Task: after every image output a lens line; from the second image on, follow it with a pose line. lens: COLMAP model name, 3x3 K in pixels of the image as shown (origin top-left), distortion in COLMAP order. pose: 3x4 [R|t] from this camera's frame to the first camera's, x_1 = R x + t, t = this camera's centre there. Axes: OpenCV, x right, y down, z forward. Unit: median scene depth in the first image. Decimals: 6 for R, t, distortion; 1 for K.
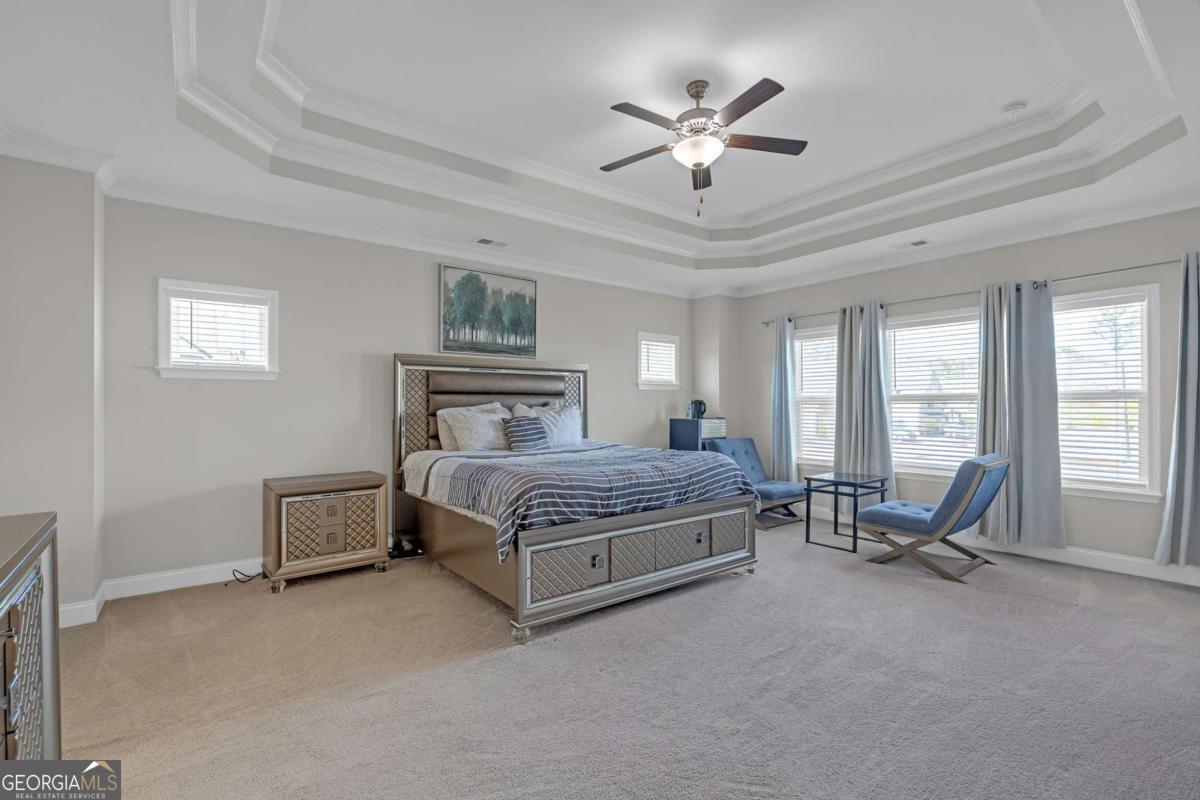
lens RADIAL K [[542.5, 0, 596.4], [0, 542.5, 400.4], [0, 0, 1]] dist [0.003798, -0.000098]
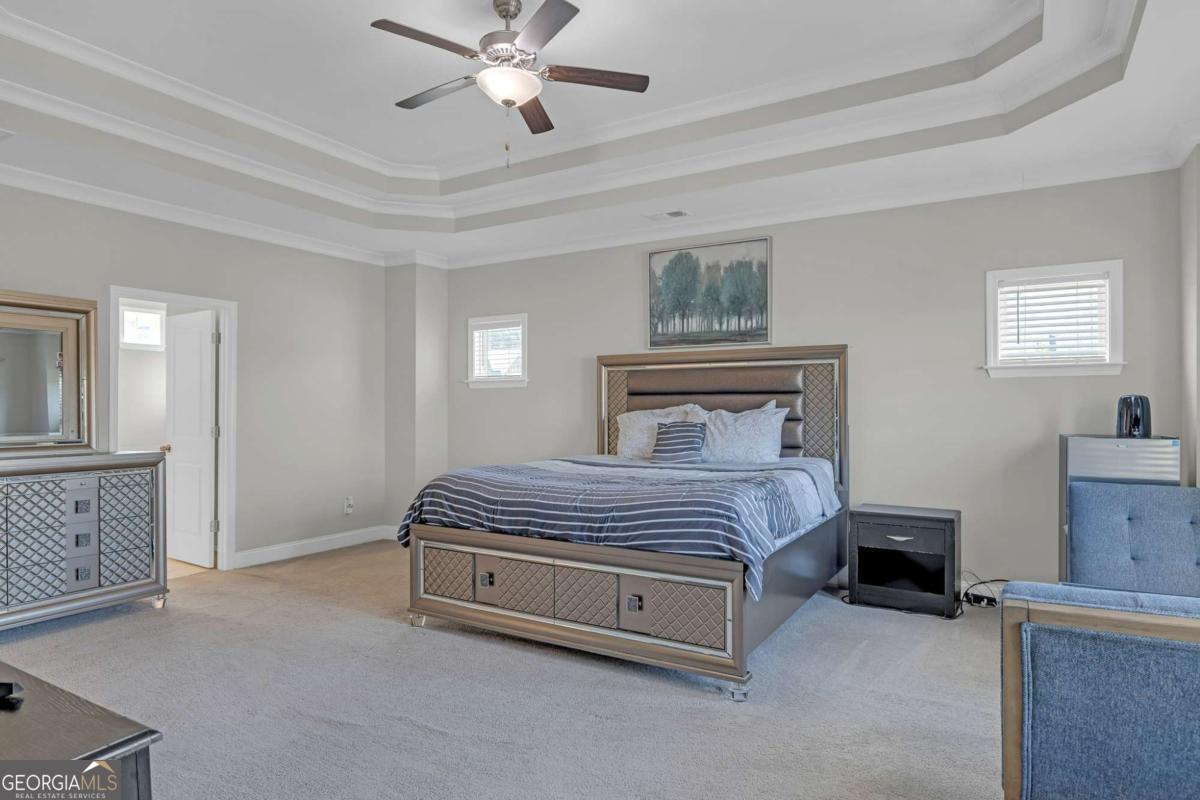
lens RADIAL K [[696.8, 0, 598.3], [0, 696.8, 405.1], [0, 0, 1]] dist [-0.024971, 0.001191]
pose [[0.351638, -0.005433, -0.936120, 0.762983], [0.009093, 0.999956, -0.002388, 0.006401], [0.936092, -0.007672, 0.351672, 0.503566]]
